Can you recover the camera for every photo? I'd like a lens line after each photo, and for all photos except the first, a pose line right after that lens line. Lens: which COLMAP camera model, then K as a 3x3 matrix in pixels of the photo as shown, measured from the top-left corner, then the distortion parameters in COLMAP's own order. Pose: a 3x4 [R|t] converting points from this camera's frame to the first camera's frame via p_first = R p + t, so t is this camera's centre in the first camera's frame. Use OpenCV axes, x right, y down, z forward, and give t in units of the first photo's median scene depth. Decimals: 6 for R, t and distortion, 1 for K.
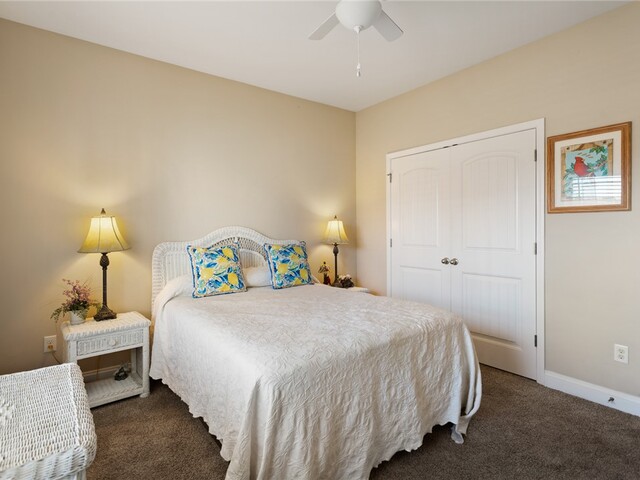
lens RADIAL K [[345.0, 0, 320.3], [0, 345.0, 226.5], [0, 0, 1]] dist [-0.003413, 0.005612]
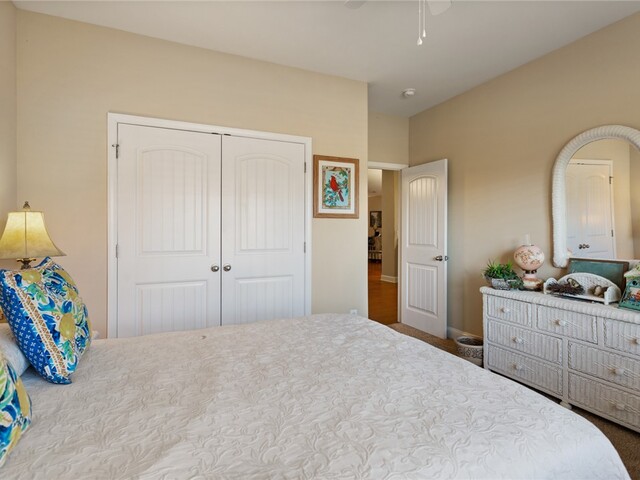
lens RADIAL K [[345.0, 0, 304.8], [0, 345.0, 226.9], [0, 0, 1]] dist [-0.003413, 0.005612]
pose [[0.223905, 0.014082, 0.974509, -0.530908], [-0.008882, 0.999884, -0.012407, 0.010000], [-0.974570, -0.005878, 0.224004, 0.769961]]
